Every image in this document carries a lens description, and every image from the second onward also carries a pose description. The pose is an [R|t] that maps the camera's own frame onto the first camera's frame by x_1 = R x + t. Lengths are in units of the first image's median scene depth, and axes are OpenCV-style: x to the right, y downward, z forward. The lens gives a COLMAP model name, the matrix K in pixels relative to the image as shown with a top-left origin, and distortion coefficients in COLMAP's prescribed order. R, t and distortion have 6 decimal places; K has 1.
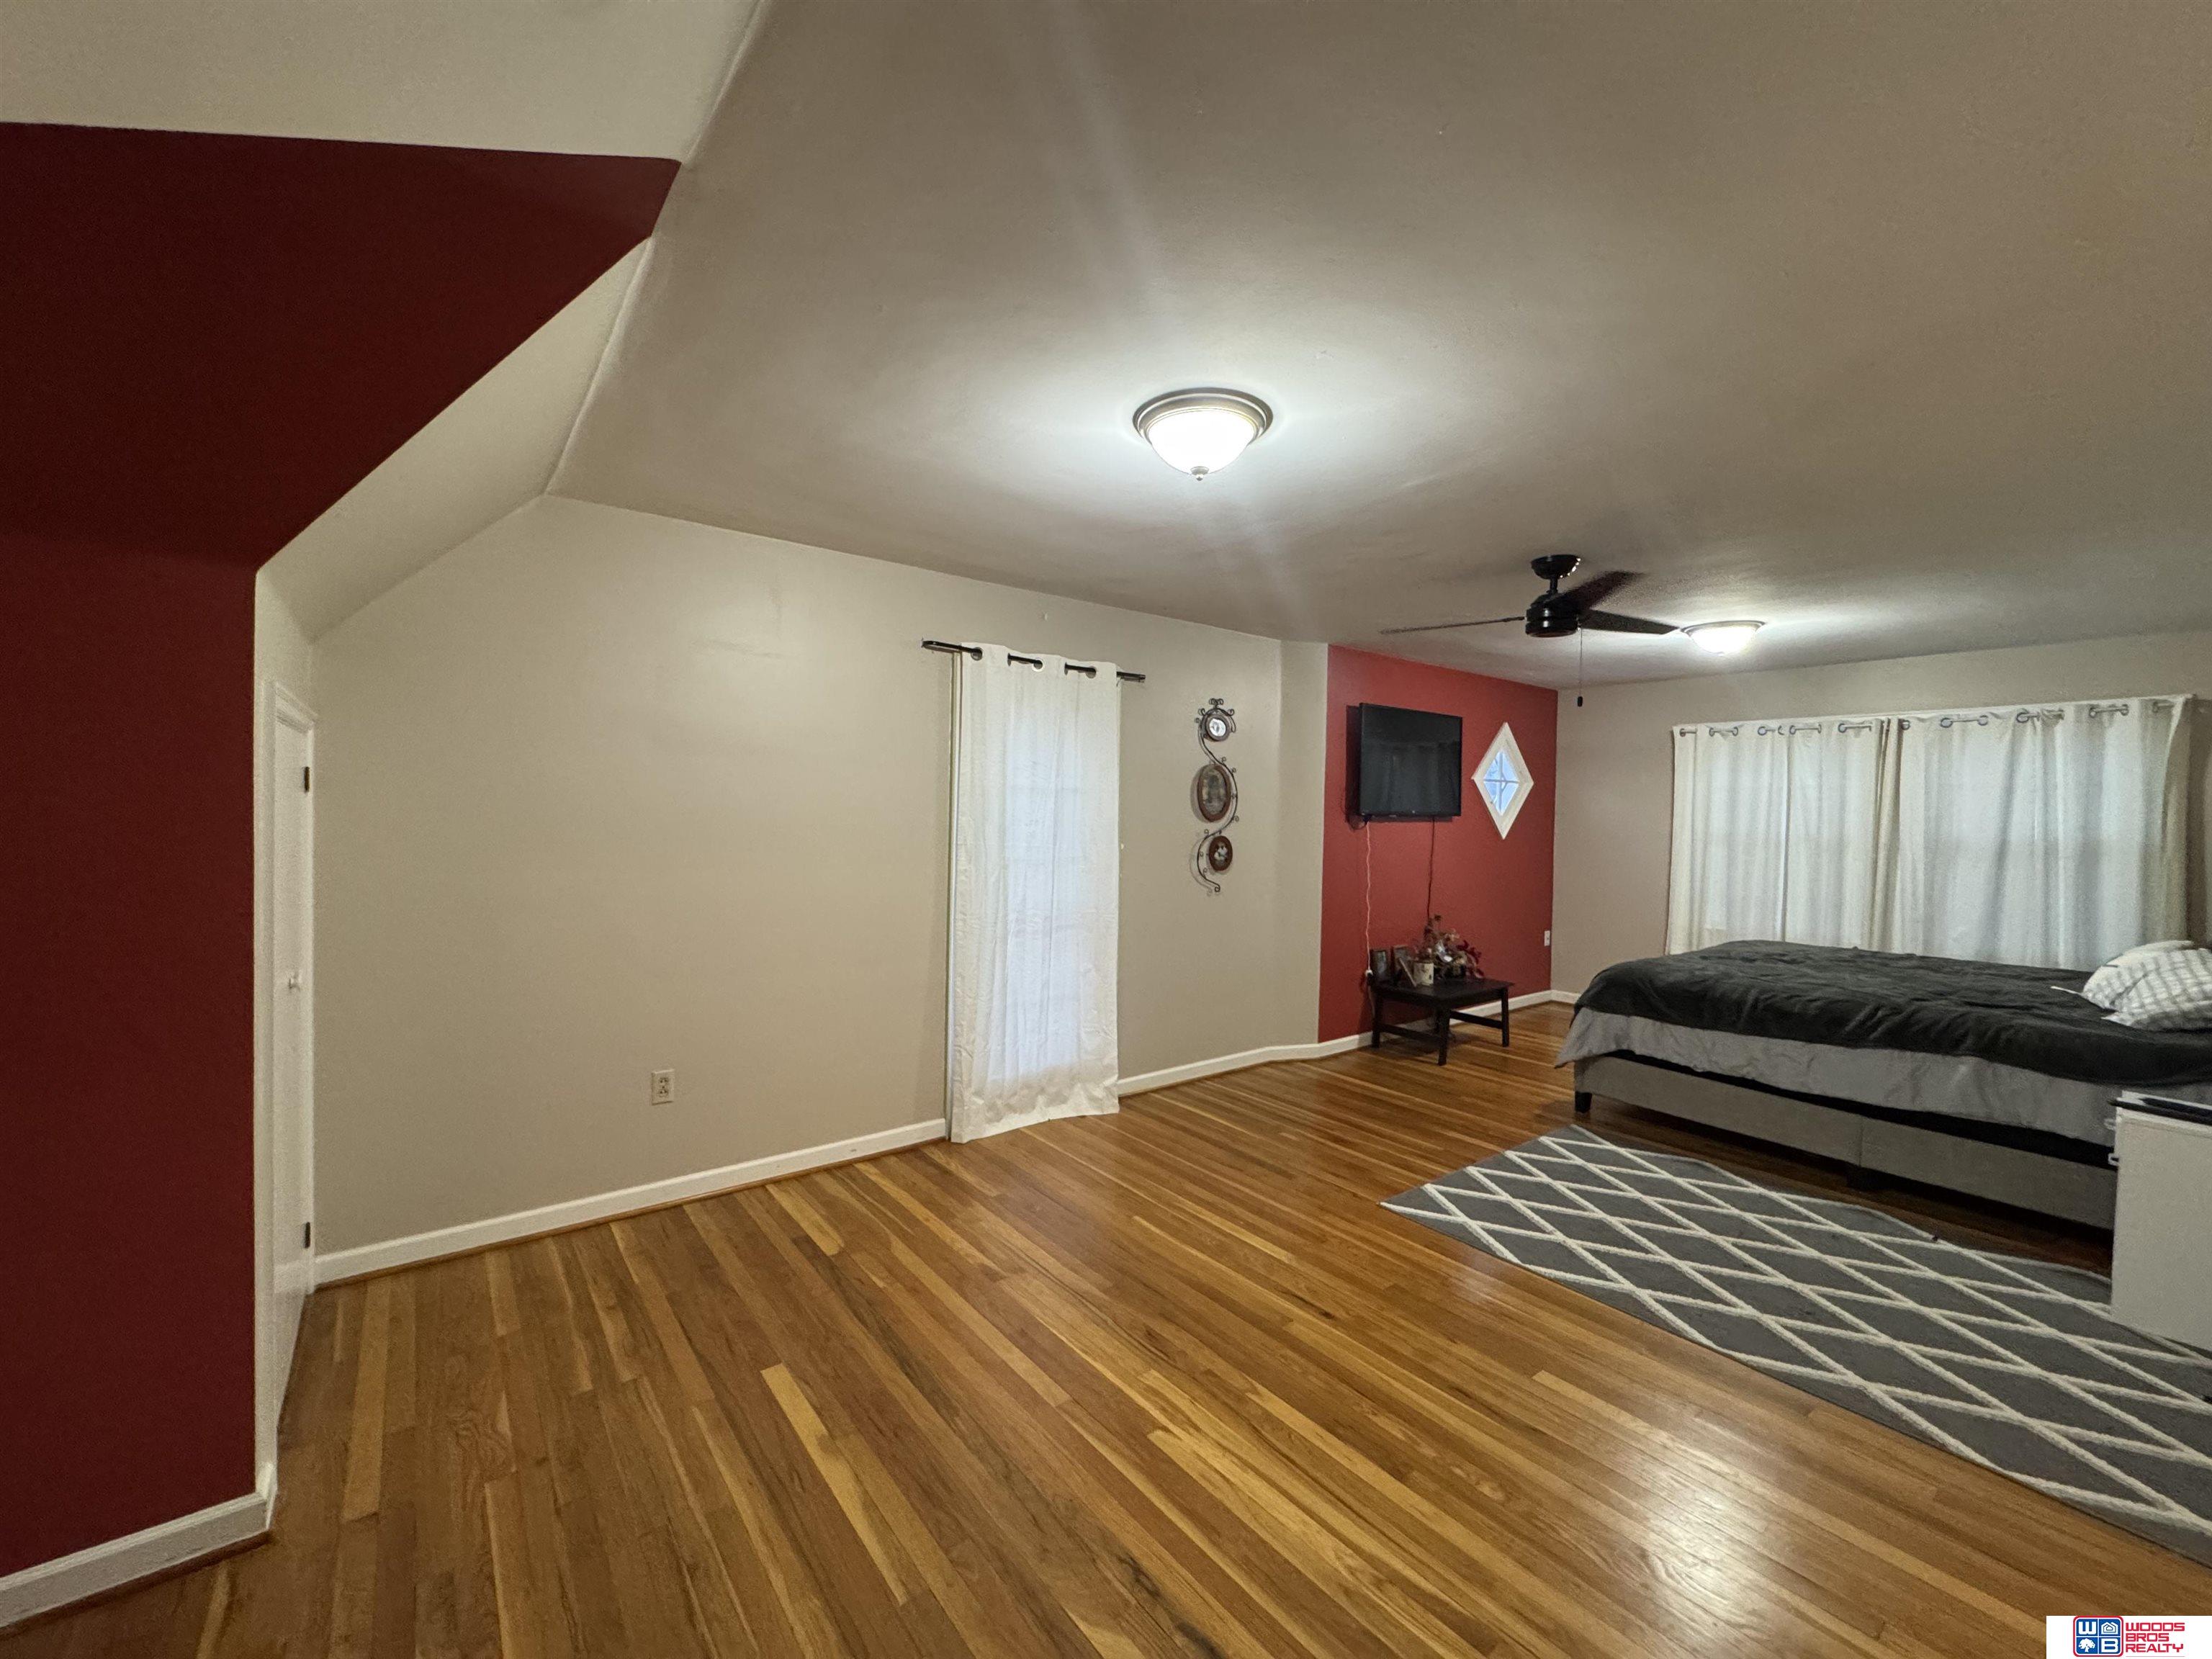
lens RADIAL K [[888.2, 0, 1111.6], [0, 888.2, 826.9], [0, 0, 1]] dist [-0.002026, 0.000645]
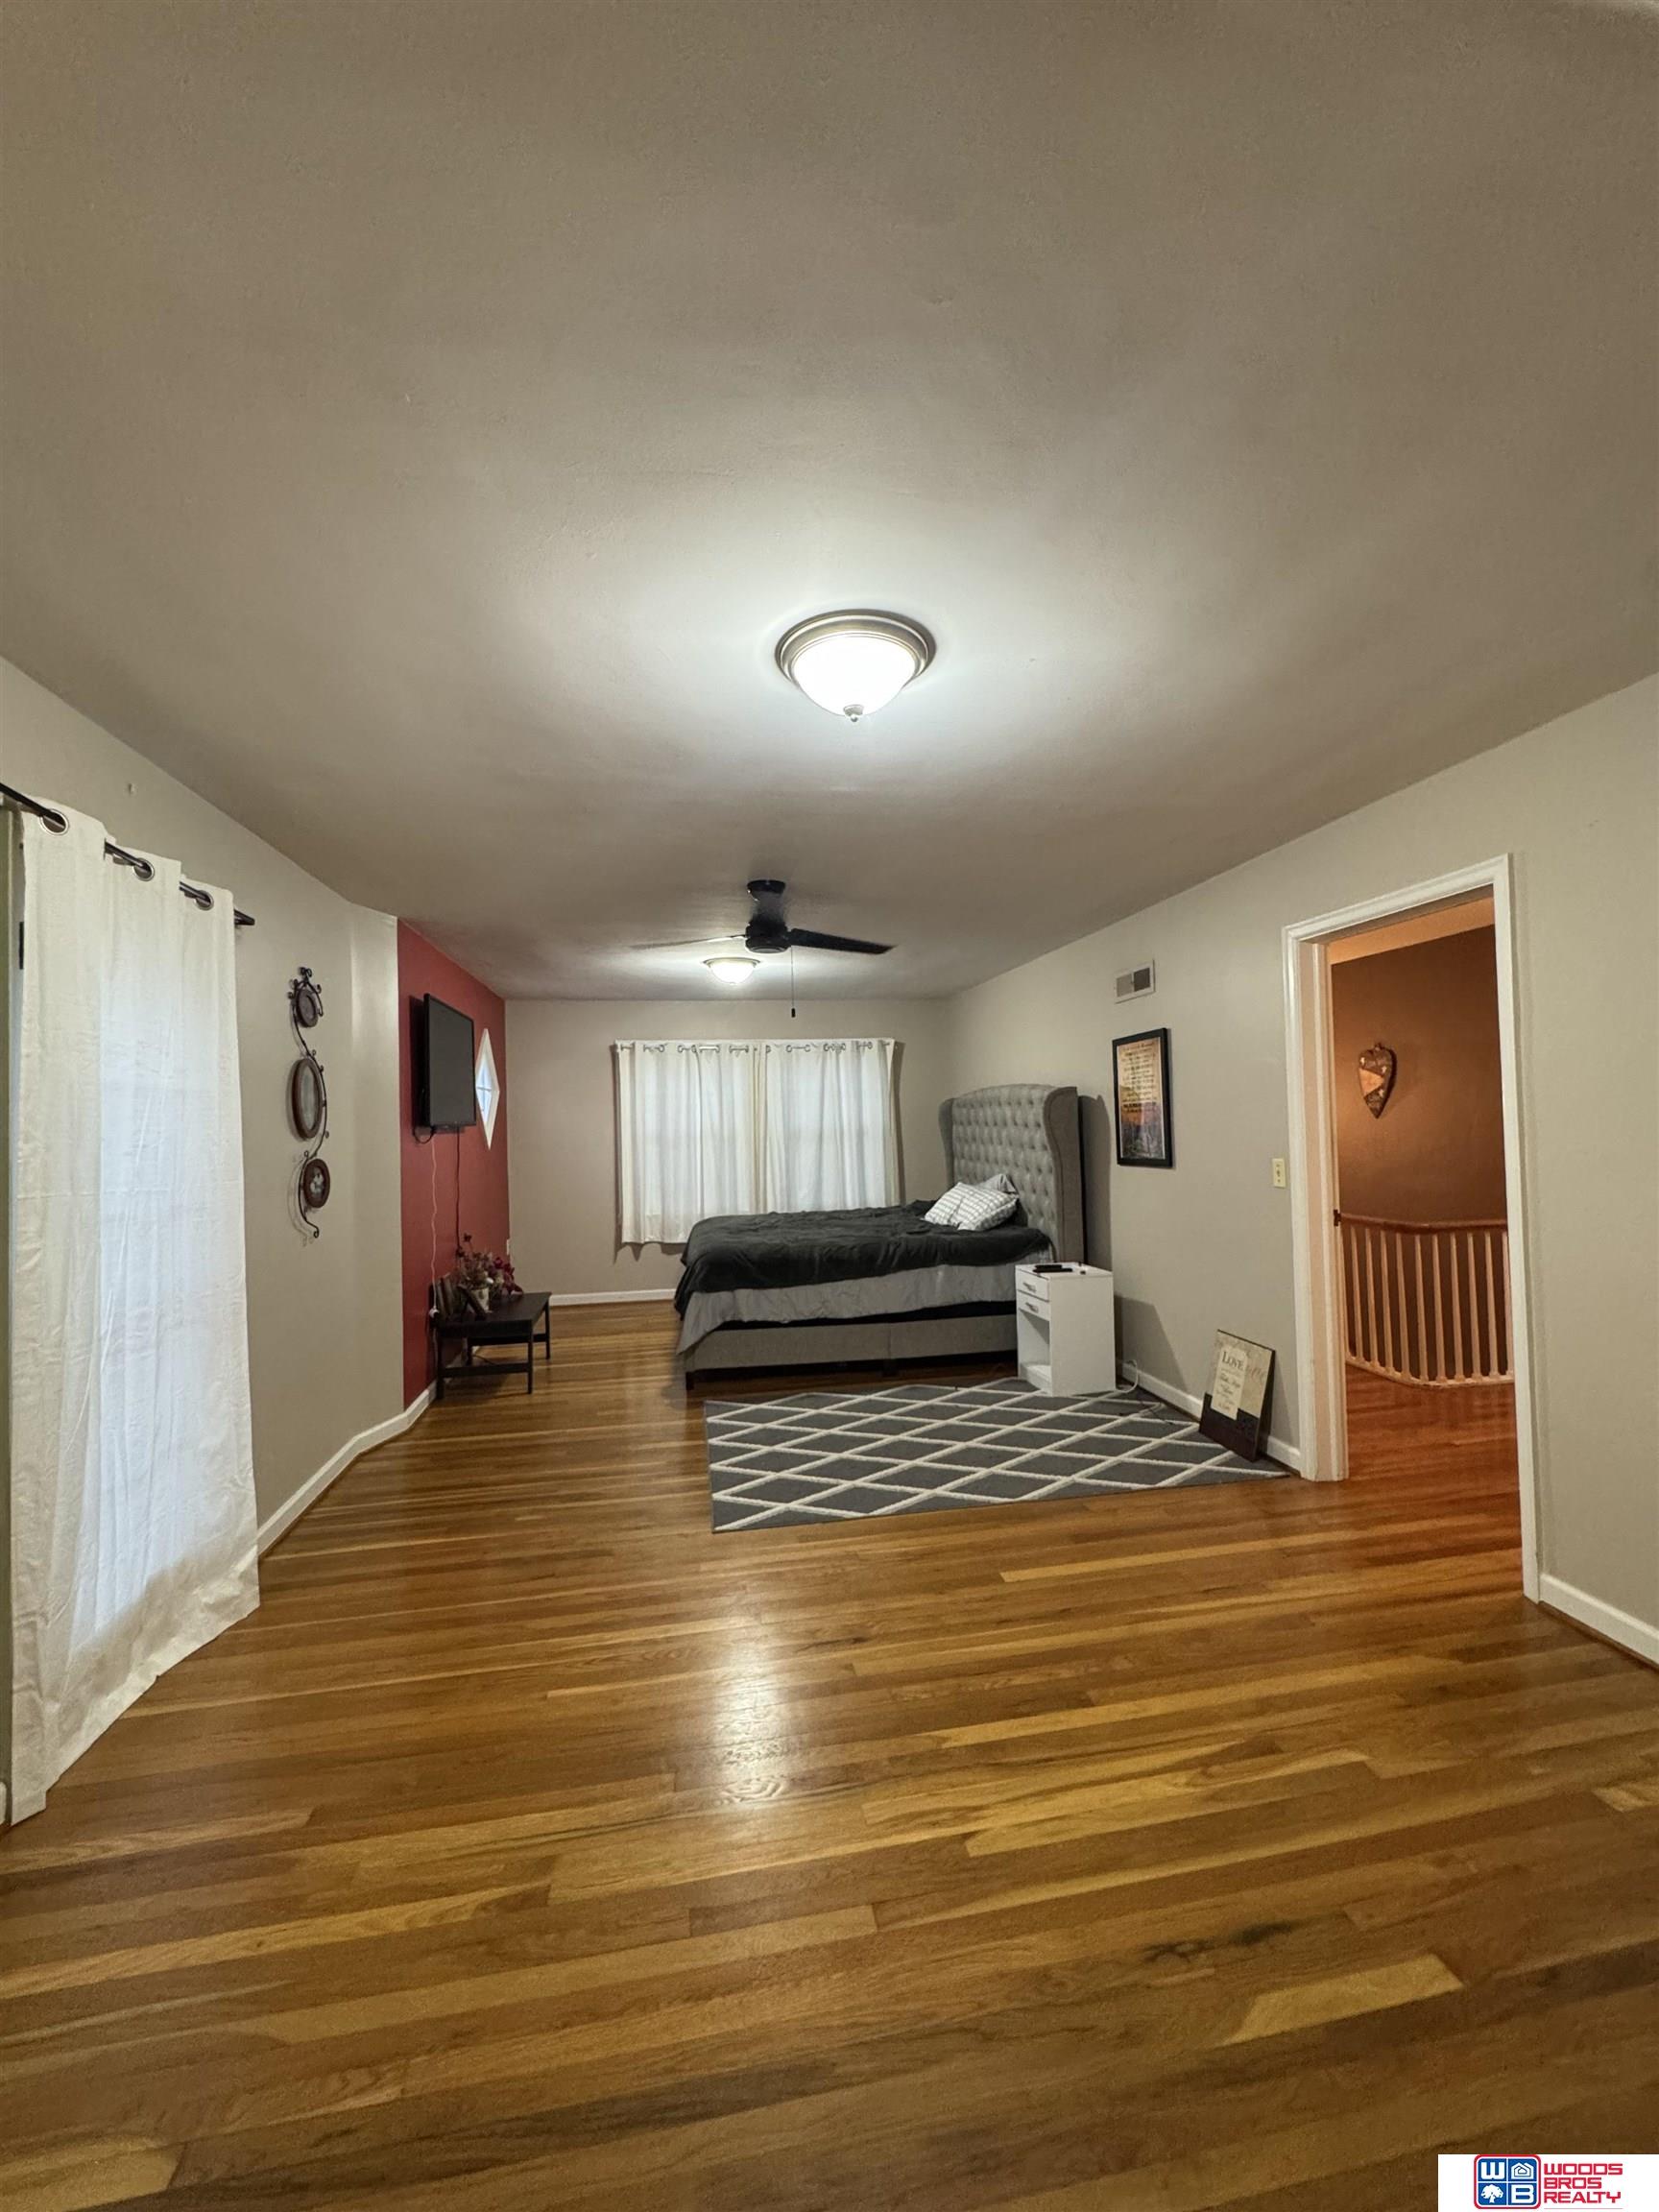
lens RADIAL K [[888.2, 0, 823.4], [0, 888.2, 1107.8], [0, 0, 1]] dist [-0.002026, 0.000645]
pose [[0.463964, -0.012423, 0.885767, -0.455517], [0.048445, 0.998761, -0.011368, -0.004456], [-0.884529, 0.048186, 0.463991, 0.429220]]
